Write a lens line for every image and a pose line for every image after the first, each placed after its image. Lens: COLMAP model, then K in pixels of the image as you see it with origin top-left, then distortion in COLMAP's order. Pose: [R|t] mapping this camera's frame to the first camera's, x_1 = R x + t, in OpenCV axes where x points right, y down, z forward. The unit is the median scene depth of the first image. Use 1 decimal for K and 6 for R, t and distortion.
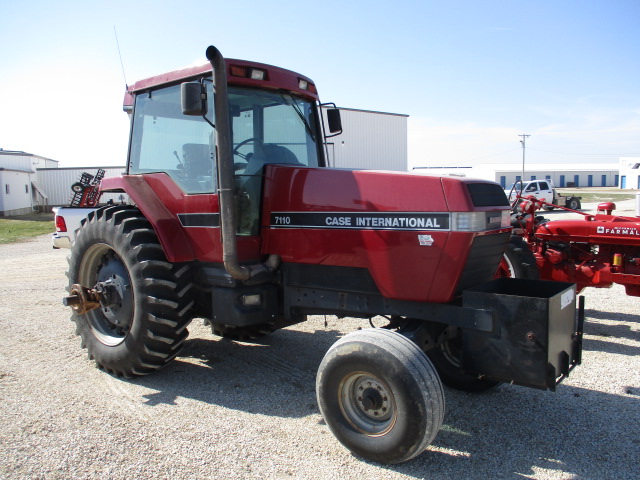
lens RADIAL K [[539.2, 0, 320.8], [0, 539.2, 230.7], [0, 0, 1]] dist [-0.029196, 0.001727]
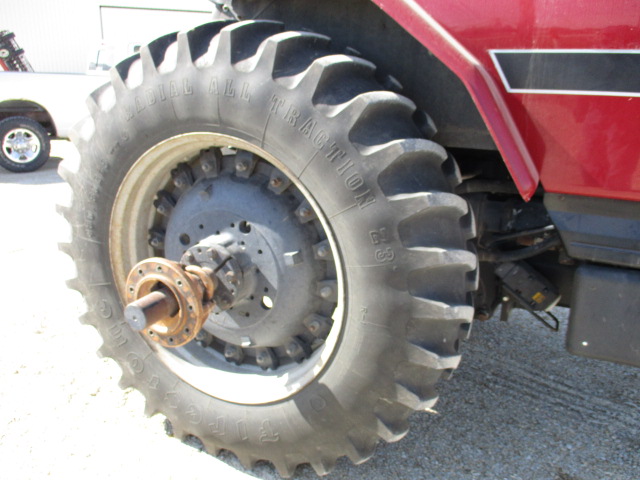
lens RADIAL K [[489.3, 0, 320.0], [0, 489.3, 240.0], [0, 0, 1]] dist [-0.003306, -0.000017]
pose [[0.968065, -0.019334, 0.249952, -0.449519], [-0.035921, 0.976037, 0.214619, 0.021951], [-0.248112, -0.216744, 0.944173, 0.722438]]
